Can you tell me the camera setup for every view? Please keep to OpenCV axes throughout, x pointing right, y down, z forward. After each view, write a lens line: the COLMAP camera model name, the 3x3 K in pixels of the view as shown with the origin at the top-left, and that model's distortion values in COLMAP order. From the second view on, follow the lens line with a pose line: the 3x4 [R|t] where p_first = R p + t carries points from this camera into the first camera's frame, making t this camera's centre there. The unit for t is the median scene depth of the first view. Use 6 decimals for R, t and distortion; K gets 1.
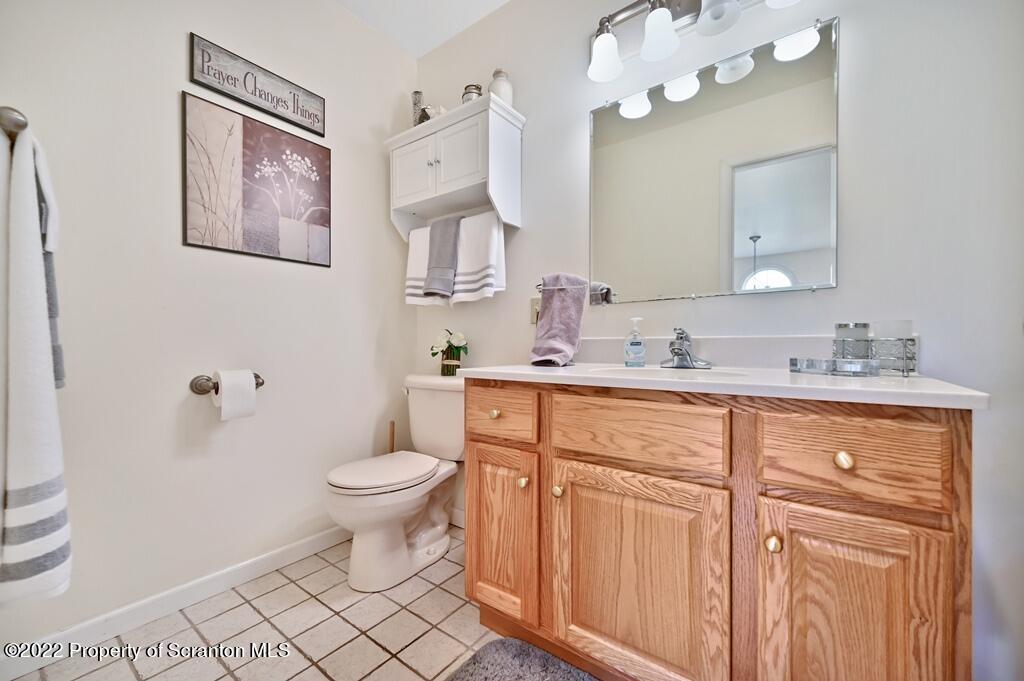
lens RADIAL K [[408.9, 0, 518.0], [0, 408.9, 349.4], [0, 0, 1]] dist [-0.001631, 0.000209]
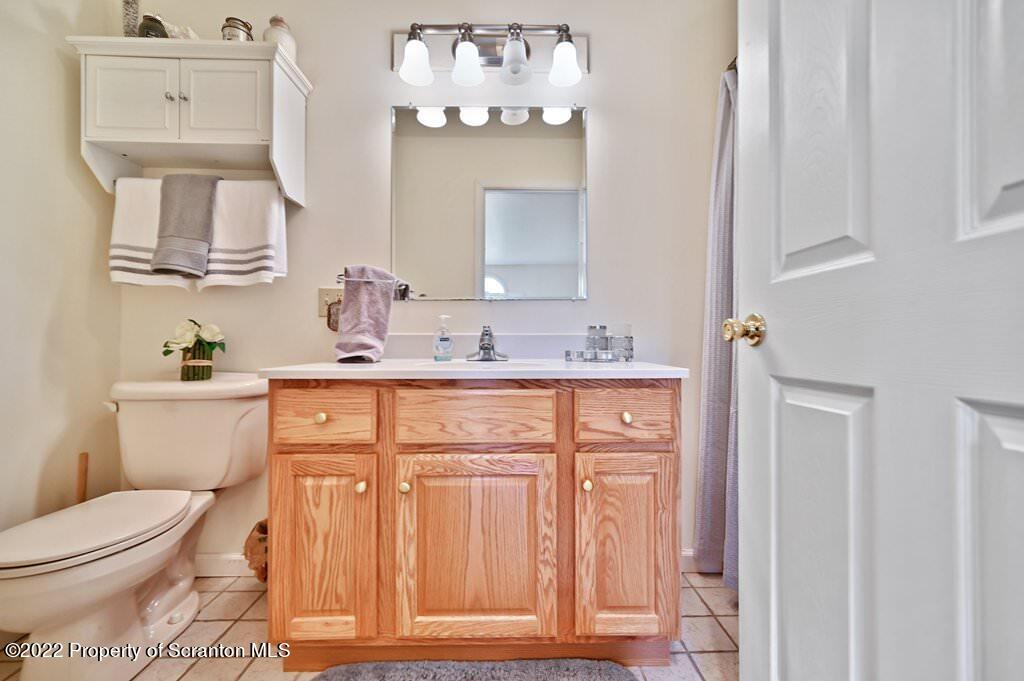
lens RADIAL K [[408.9, 0, 524.7], [0, 408.9, 341.2], [0, 0, 1]] dist [-0.001631, 0.000209]
pose [[0.786272, 0.001689, 0.617878, -0.202829], [0.005583, 0.999936, -0.009837, 0.002308], [-0.617855, 0.011184, 0.786213, 0.023865]]
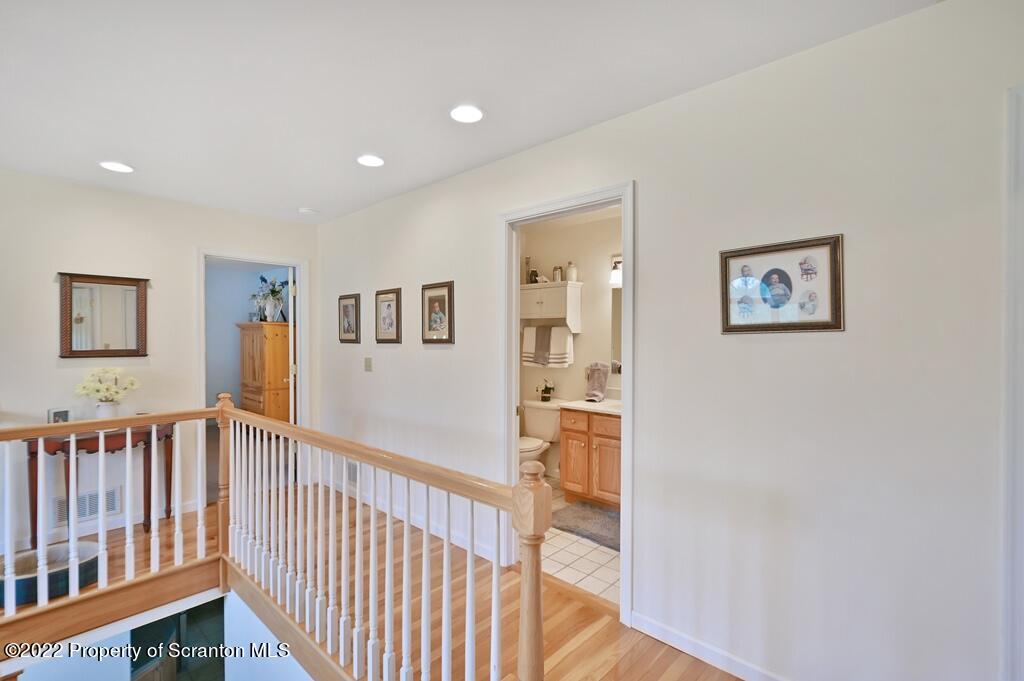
lens RADIAL K [[465.8, 0, 505.9], [0, 465.8, 343.3], [0, 0, 1]] dist [-0.004732, 0.000664]
pose [[0.991623, 0.003300, -0.129124, -0.080037], [-0.002912, 0.999991, 0.003196, -0.311068], [0.129133, -0.002794, 0.991623, -1.792887]]
